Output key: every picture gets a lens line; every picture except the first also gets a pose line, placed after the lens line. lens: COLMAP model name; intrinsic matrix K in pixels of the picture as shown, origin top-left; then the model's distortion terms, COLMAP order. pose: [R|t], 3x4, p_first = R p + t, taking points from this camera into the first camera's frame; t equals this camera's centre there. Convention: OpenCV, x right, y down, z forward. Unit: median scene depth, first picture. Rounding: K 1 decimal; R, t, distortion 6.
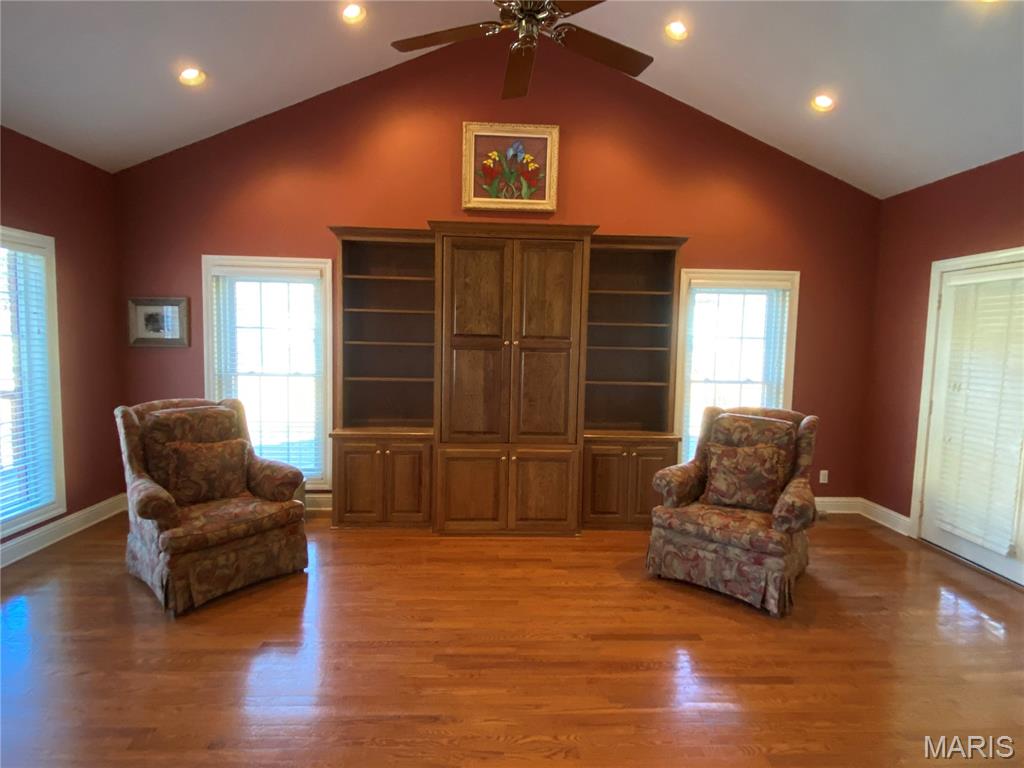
lens RADIAL K [[526.9, 0, 512.5], [0, 526.9, 380.2], [0, 0, 1]] dist [0.002538, -0.001031]
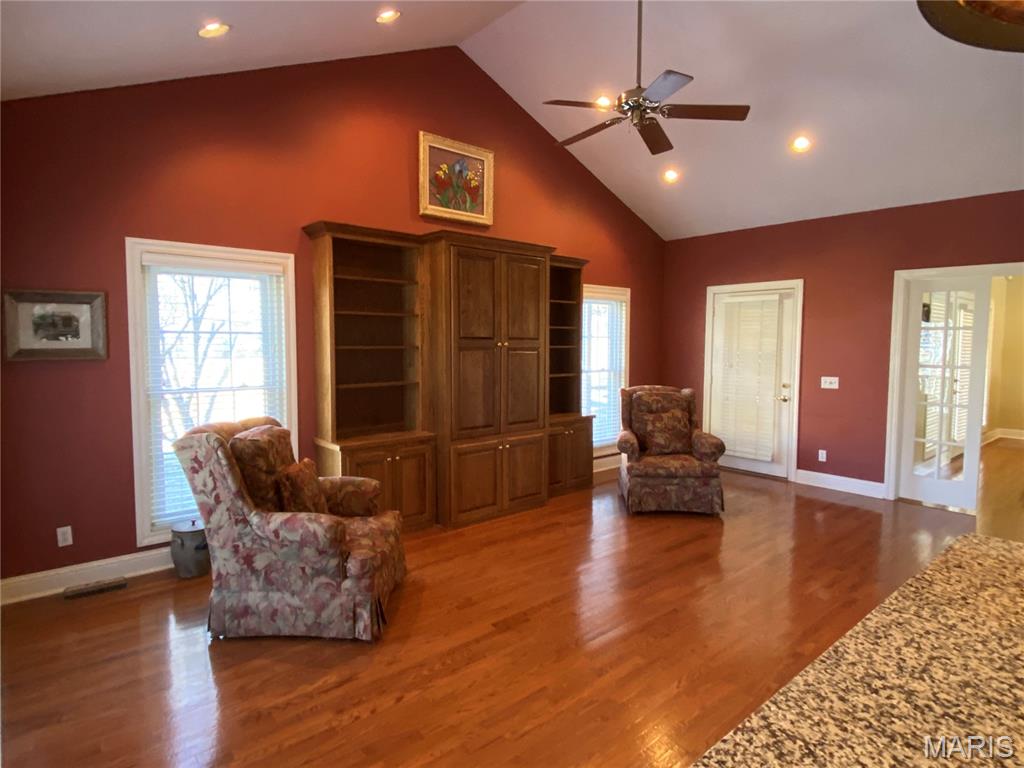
lens RADIAL K [[571.9, 0, 516.1], [0, 571.9, 379.8], [0, 0, 1]] dist [0.028947, -0.032746]
pose [[0.783542, -0.059907, 0.618445, -0.721427], [0.063794, 0.997837, 0.015833, -0.011852], [-0.618056, 0.027048, 0.785669, 0.019822]]
